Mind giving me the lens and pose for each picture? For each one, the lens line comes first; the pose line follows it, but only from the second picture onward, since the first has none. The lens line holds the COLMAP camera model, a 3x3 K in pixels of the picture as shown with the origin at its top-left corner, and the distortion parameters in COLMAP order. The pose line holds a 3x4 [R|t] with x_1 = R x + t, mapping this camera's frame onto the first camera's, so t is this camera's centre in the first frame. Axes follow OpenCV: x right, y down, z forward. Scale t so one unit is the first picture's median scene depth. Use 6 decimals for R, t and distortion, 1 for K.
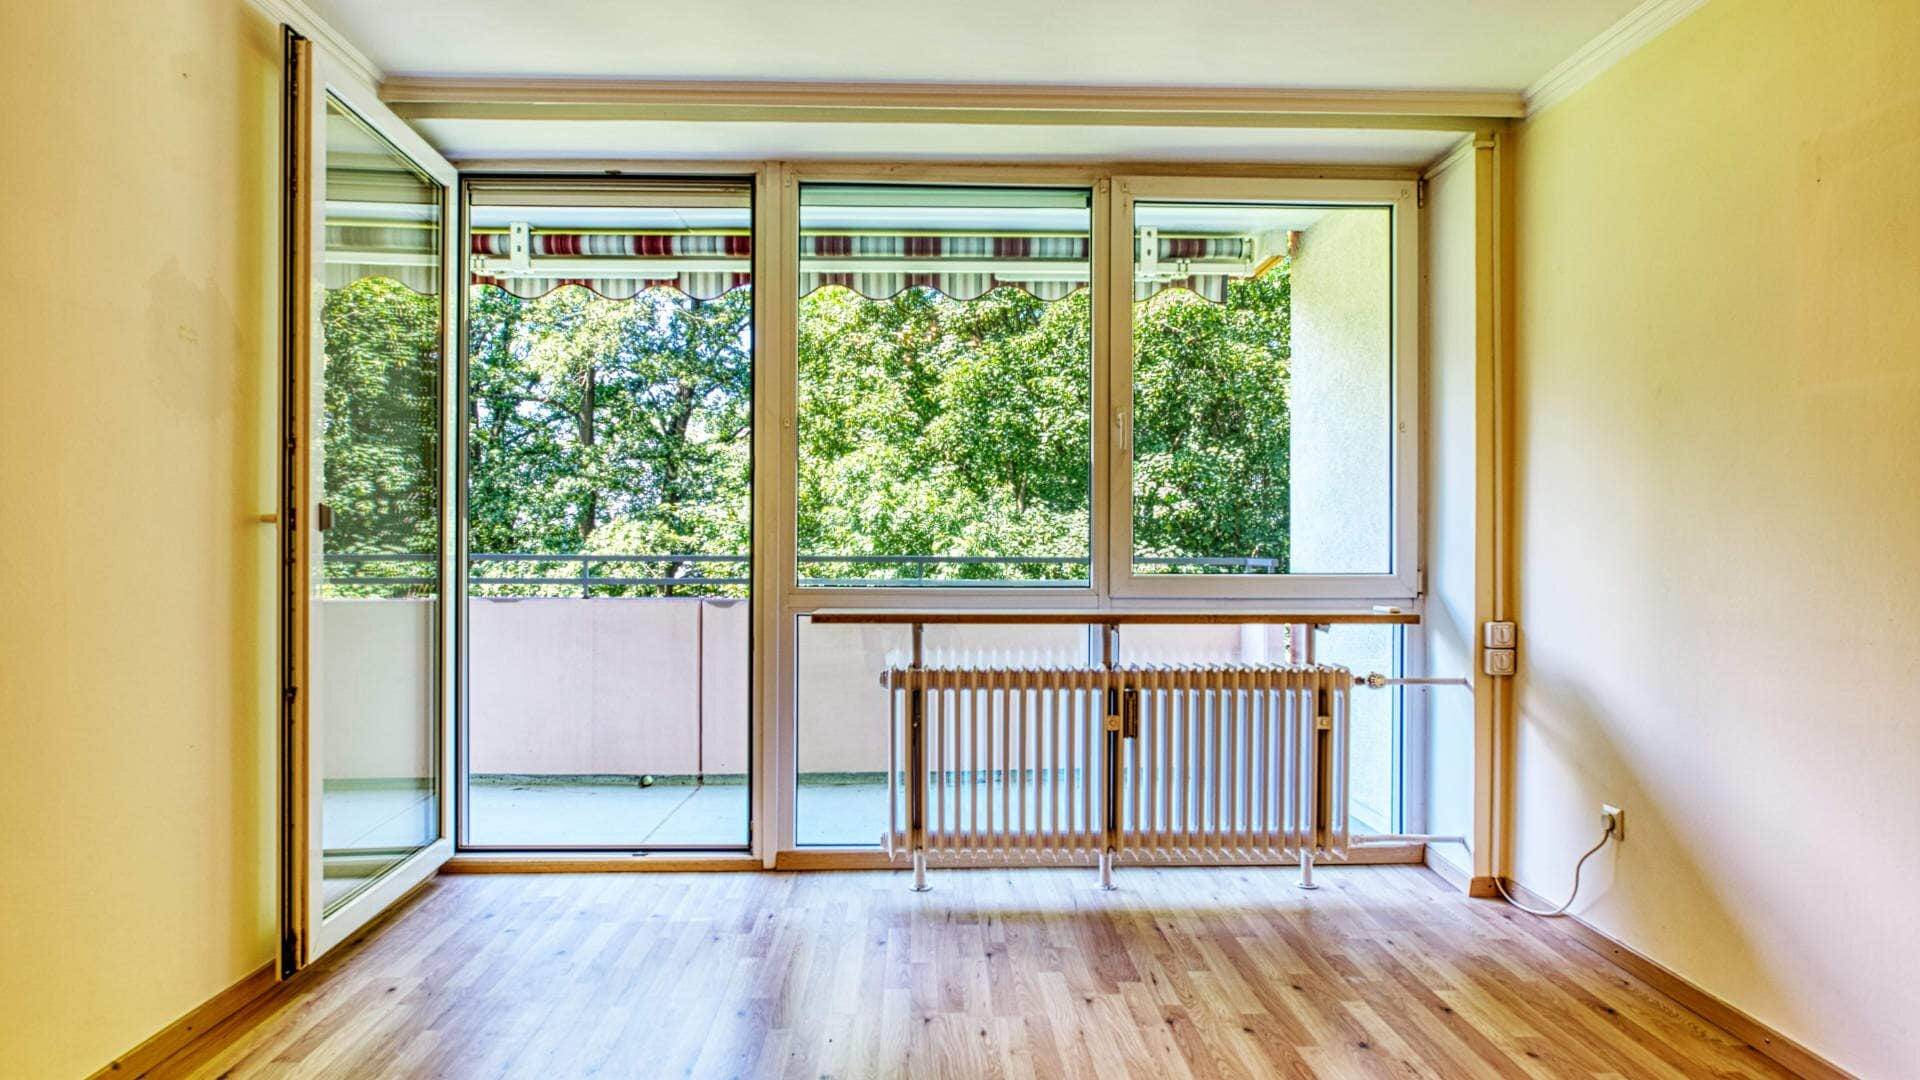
lens RADIAL K [[1128.3, 0, 963.3], [0, 1128.3, 539.4], [0, 0, 1]] dist [-0.014275, 0.007519]
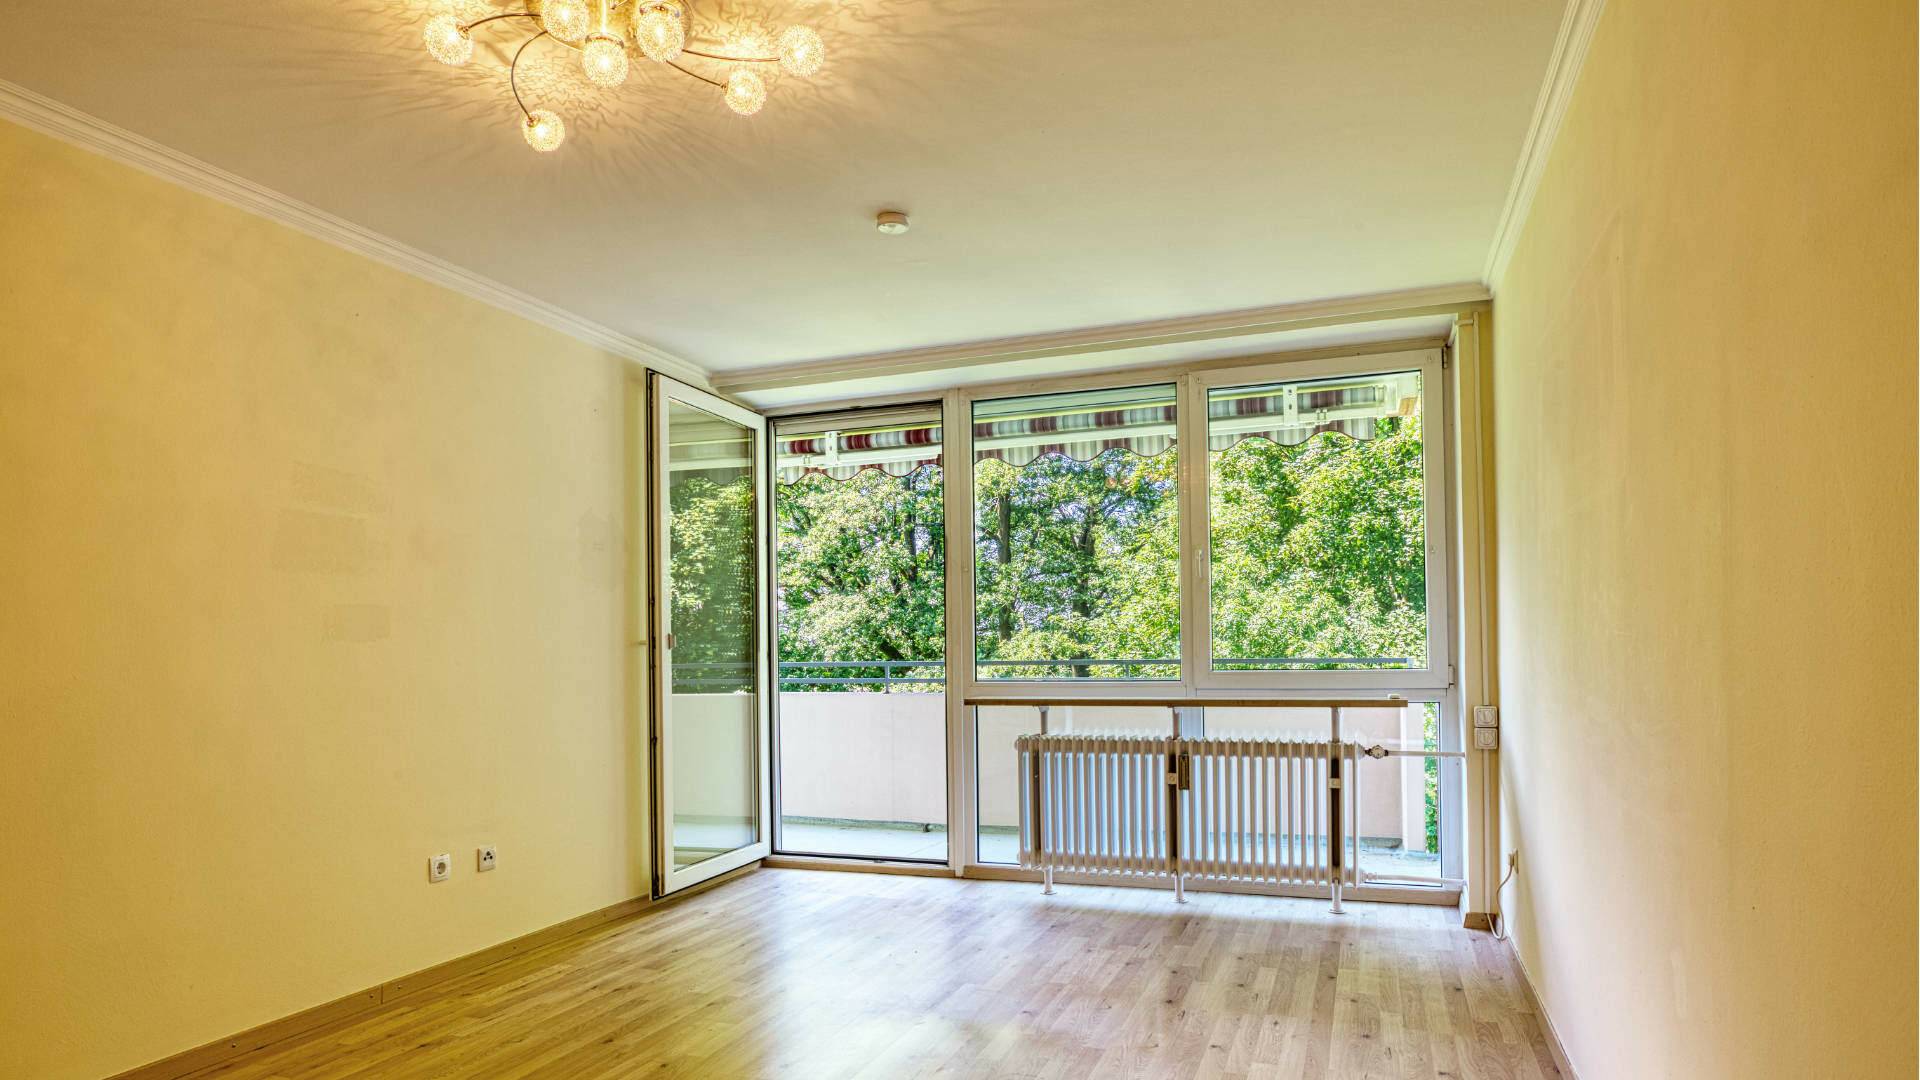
lens RADIAL K [[1128.3, 0, 955.1], [0, 1128.3, 631.2], [0, 0, 1]] dist [-0.014275, 0.007519]
pose [[0.922932, -0.022310, -0.384315, 0.284909], [0.017354, 0.999716, -0.016358, 0.000703], [0.384571, 0.008428, 0.923057, -0.250972]]
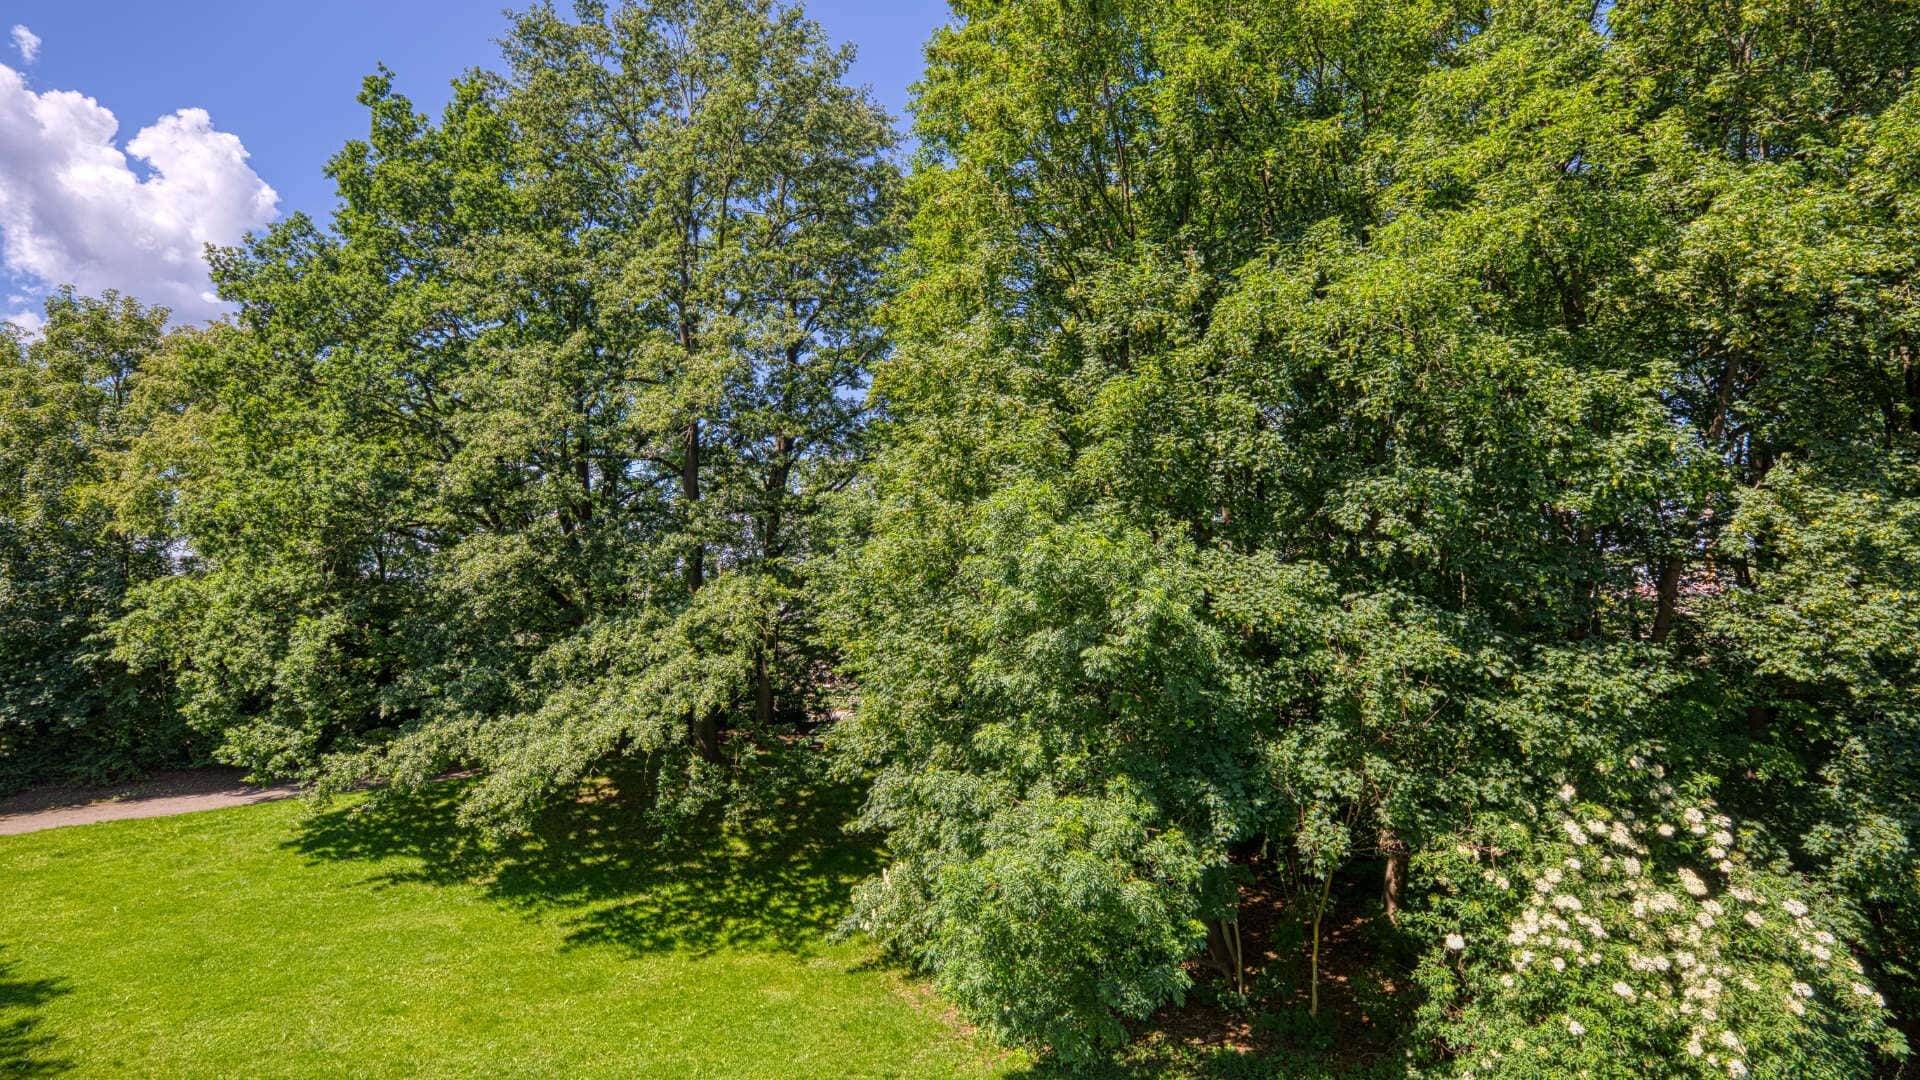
lens RADIAL K [[960.4, 0, 962.1], [0, 960.4, 541.7], [0, 0, 1]] dist [-0.023560, 0.000096]
pose [[0.998107, -0.035970, -0.049878, -0.307848], [0.034219, 0.998783, -0.035525, -0.048367], [0.051095, 0.033751, 0.998123, 0.939924]]
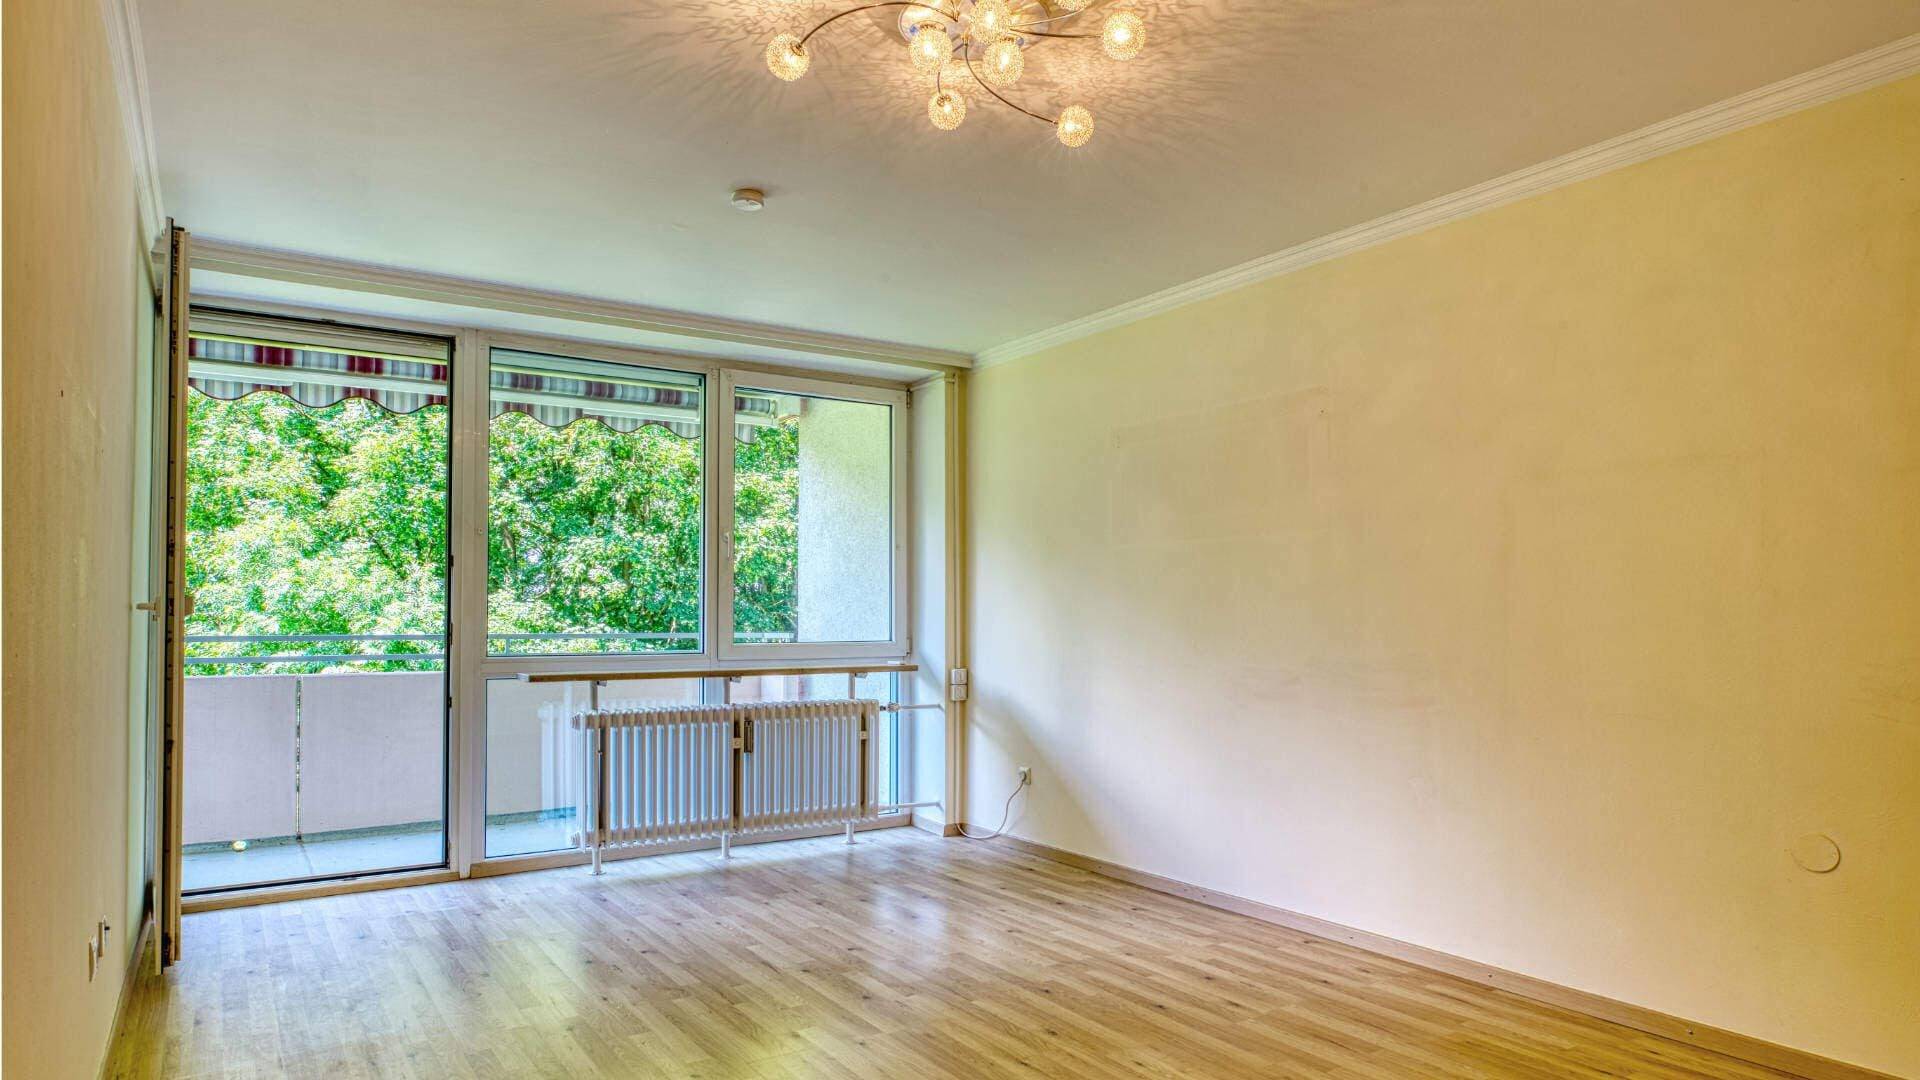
lens RADIAL K [[1128.3, 0, 967.0], [0, 1128.3, 600.5], [0, 0, 1]] dist [-0.014275, 0.007519]
pose [[0.850650, 0.004701, 0.525711, -0.266022], [0.002978, 0.999901, -0.013760, -0.002857], [-0.525724, 0.013271, 0.850552, -0.290183]]
